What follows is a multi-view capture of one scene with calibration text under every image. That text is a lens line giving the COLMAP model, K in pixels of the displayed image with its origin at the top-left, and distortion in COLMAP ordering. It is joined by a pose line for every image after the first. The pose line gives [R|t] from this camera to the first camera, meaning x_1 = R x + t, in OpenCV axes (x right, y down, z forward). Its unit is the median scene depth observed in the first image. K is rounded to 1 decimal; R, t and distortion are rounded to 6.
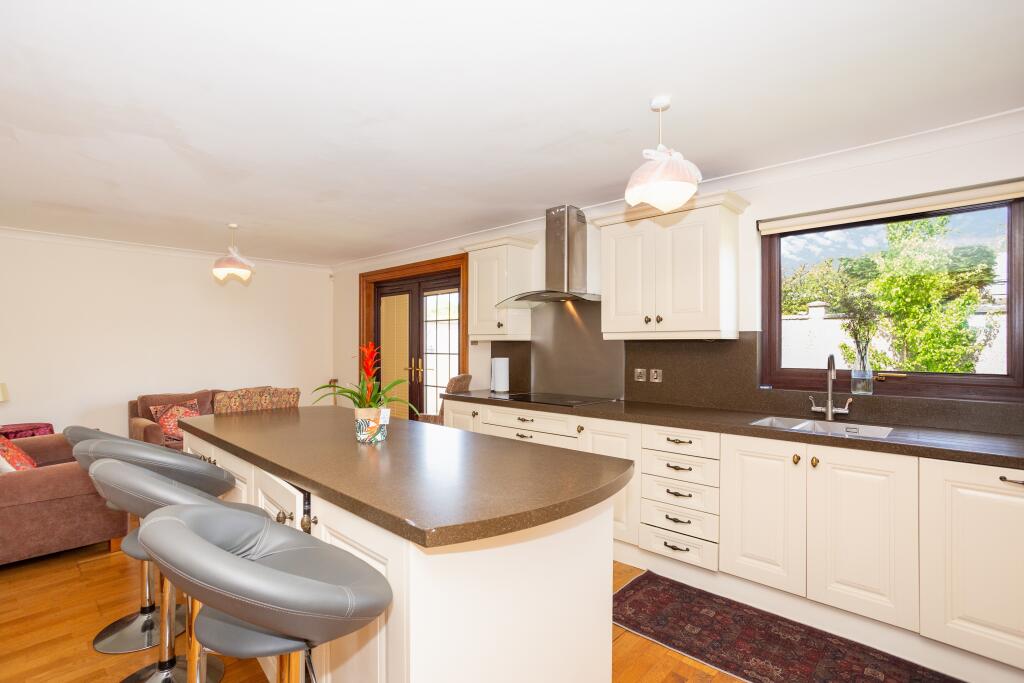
lens RADIAL K [[499.8, 0, 506.5], [0, 499.8, 343.6], [0, 0, 1]] dist [-0.000254, -0.000003]
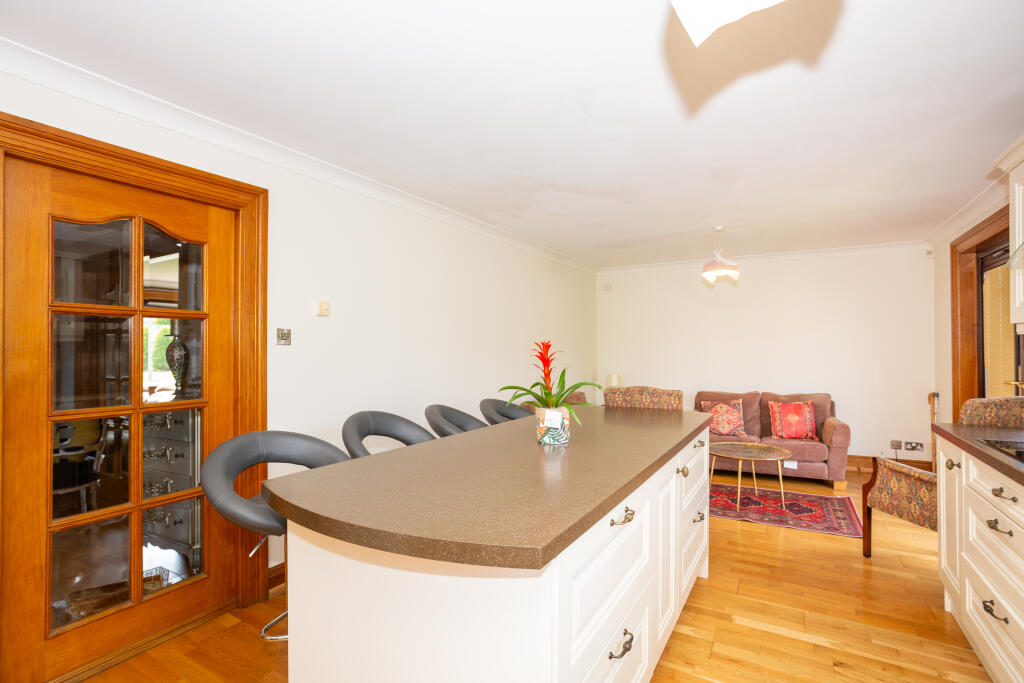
lens RADIAL K [[499.8, 0, 506.7], [0, 499.8, 345.3], [0, 0, 1]] dist [-0.000254, -0.000003]
pose [[0.246168, -0.009005, -0.969185, 0.324822], [0.005433, 0.999954, -0.007911, 0.005794], [0.969212, -0.003319, 0.246206, 0.335031]]
